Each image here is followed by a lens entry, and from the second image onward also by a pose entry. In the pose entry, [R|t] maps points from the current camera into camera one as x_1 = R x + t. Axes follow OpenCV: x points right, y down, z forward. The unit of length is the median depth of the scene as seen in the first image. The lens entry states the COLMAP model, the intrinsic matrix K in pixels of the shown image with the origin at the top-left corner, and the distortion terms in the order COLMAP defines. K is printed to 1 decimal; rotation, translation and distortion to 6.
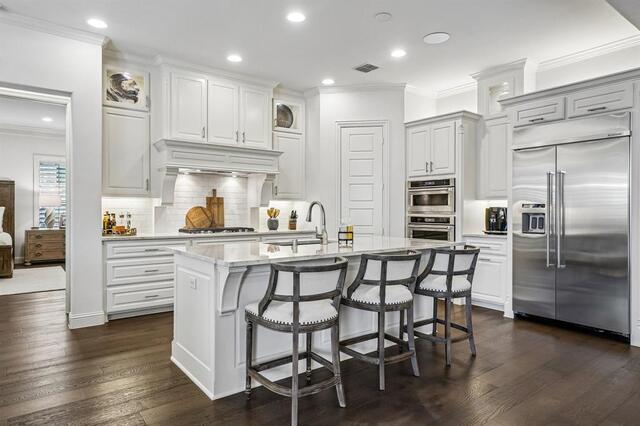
lens RADIAL K [[392.5, 0, 319.0], [0, 392.5, 211.4], [0, 0, 1]] dist [0.001147, 0.002444]
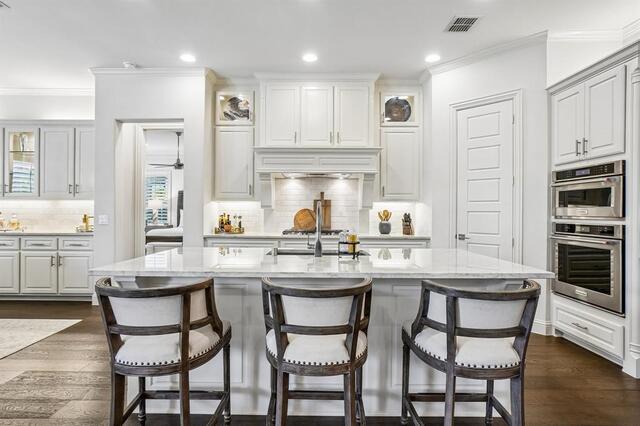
lens RADIAL K [[341.8, 0, 317.0], [0, 341.8, 212.0], [0, 0, 1]] dist [-0.016890, 0.008938]
pose [[0.793586, 0.003430, -0.608448, 0.279164], [-0.006563, 0.999974, -0.002923, -0.001795], [0.608422, 0.006313, 0.793588, 0.296276]]
